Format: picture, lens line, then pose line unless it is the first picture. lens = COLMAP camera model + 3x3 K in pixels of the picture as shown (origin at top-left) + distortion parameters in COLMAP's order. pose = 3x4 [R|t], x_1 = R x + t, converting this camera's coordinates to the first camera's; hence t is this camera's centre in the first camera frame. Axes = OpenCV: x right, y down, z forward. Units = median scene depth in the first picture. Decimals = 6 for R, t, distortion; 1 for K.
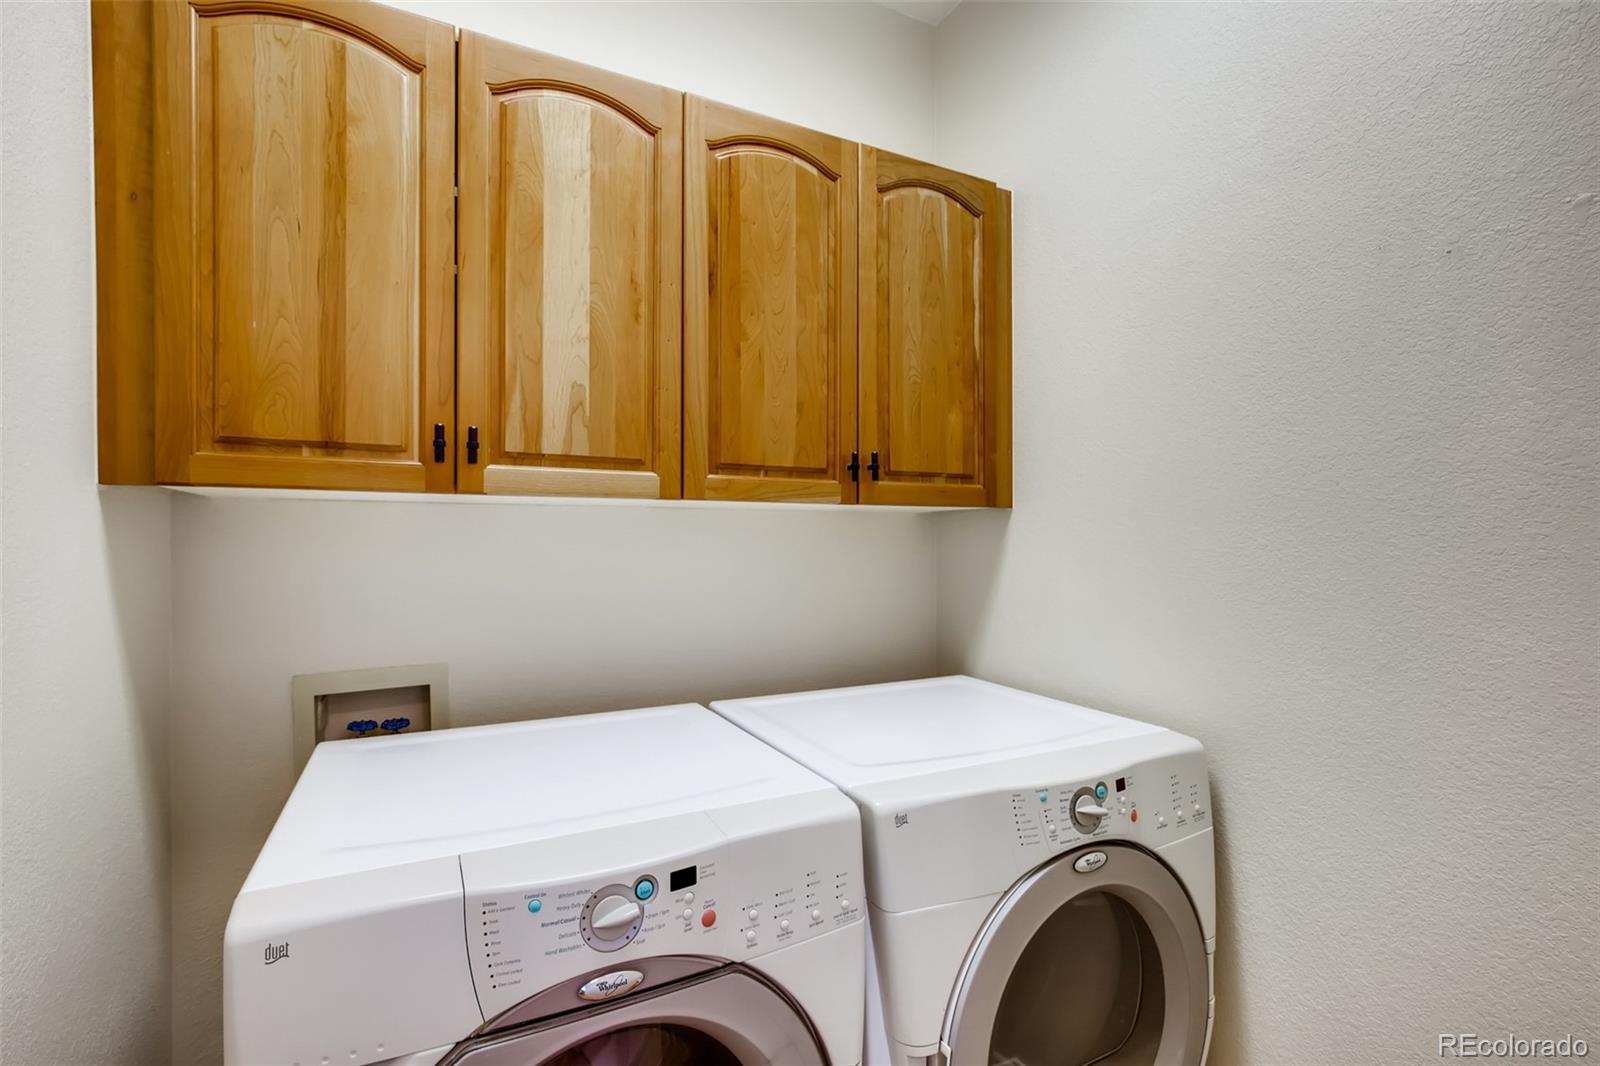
lens RADIAL K [[741.4, 0, 800.4], [0, 741.4, 533.2], [0, 0, 1]] dist [0.001625, 0.001601]
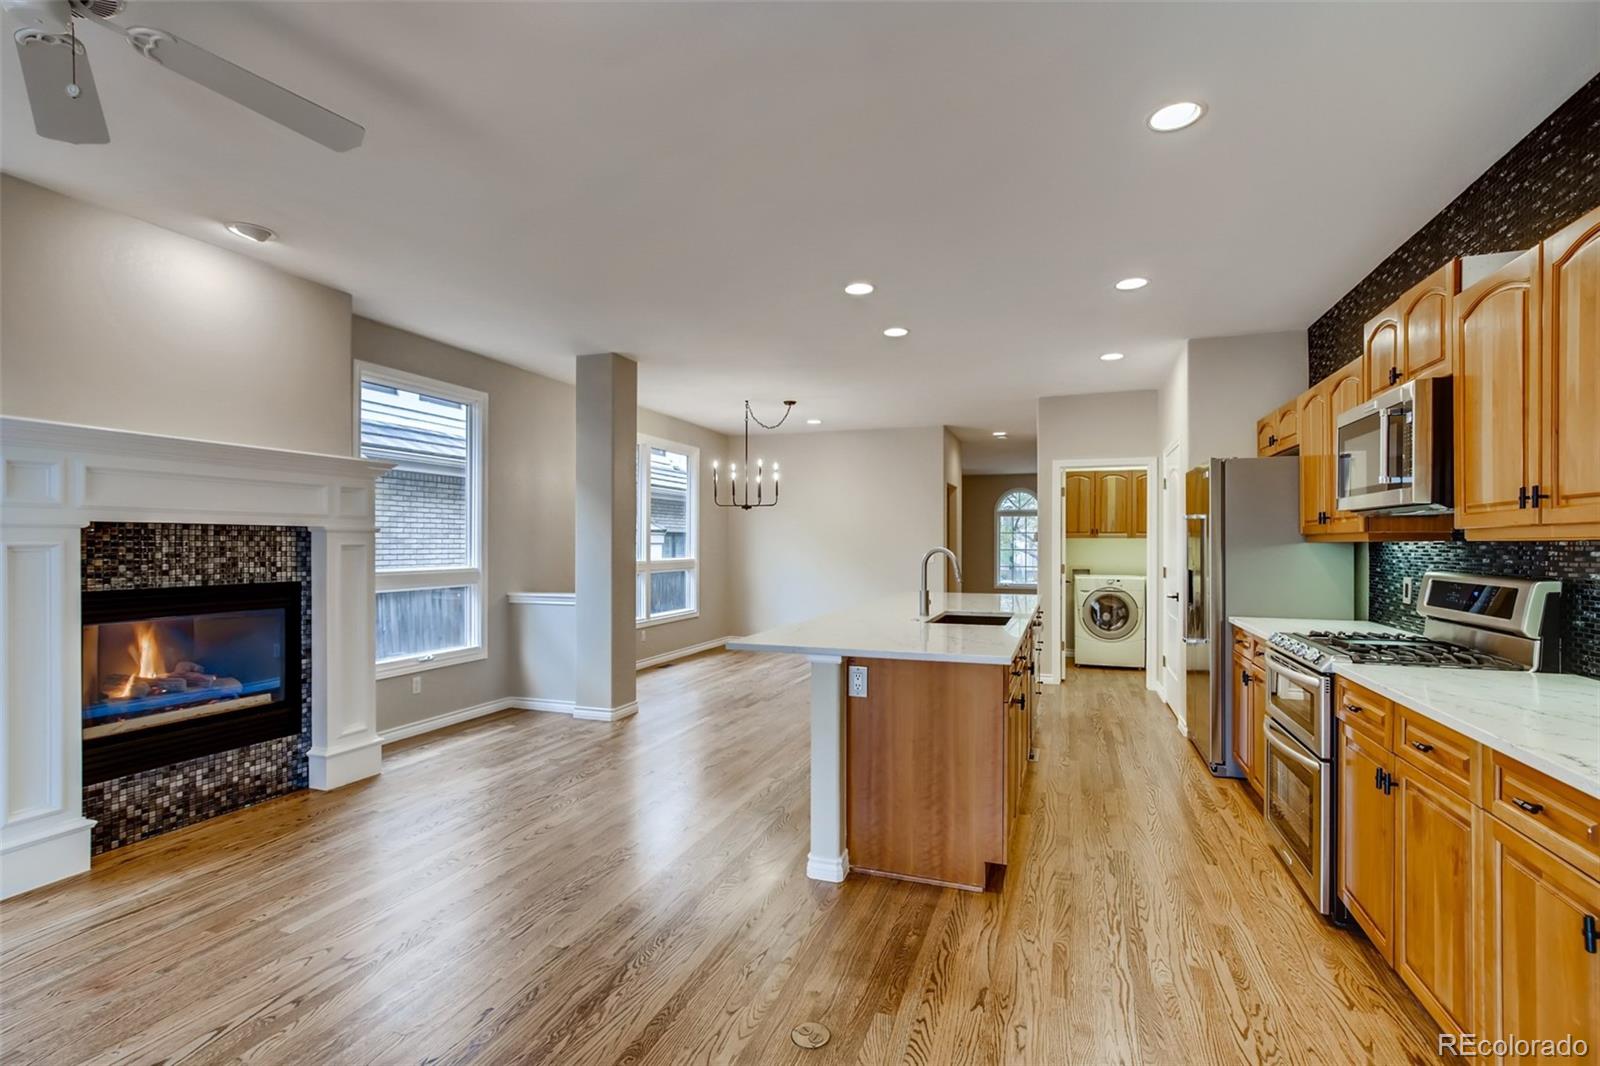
lens RADIAL K [[741.4, 0, 801.9], [0, 741.4, 540.2], [0, 0, 1]] dist [0.001625, 0.001601]
pose [[0.687026, -0.003086, -0.726626, 2.751913], [0.002993, 0.999995, -0.001418, -0.029010], [0.726626, -0.001200, 0.687032, -5.878082]]
